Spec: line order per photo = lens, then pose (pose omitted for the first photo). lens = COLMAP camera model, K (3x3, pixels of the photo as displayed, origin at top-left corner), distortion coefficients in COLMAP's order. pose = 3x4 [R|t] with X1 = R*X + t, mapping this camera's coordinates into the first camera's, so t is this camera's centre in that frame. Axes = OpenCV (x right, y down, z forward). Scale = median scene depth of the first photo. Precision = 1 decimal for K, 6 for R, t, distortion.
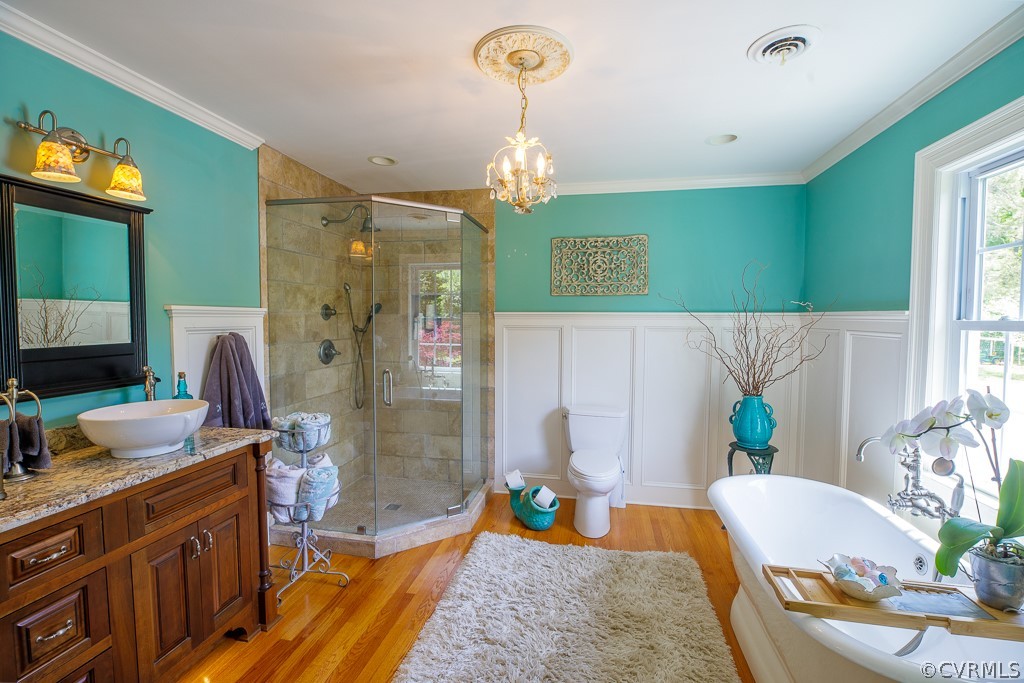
lens RADIAL K [[448.2, 0, 511.2], [0, 448.2, 341.2], [0, 0, 1]] dist [-0.011604, -0.000907]
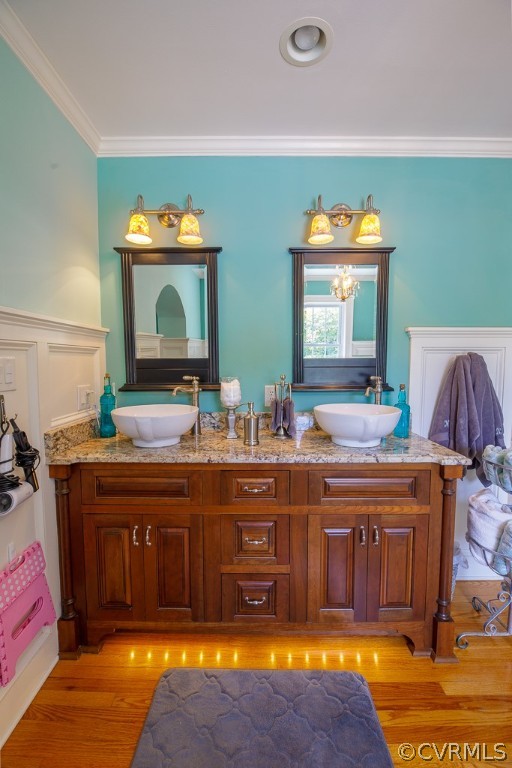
lens RADIAL K [[336.2, 0, 255.4], [0, 336.2, 385.9], [0, 0, 1]] dist [-0.011604, -0.000907]
pose [[0.190446, 0.070537, -0.979160, 0.031245], [-0.047485, 0.996910, 0.062580, 0.039078], [0.980549, 0.034577, 0.193207, 0.478196]]
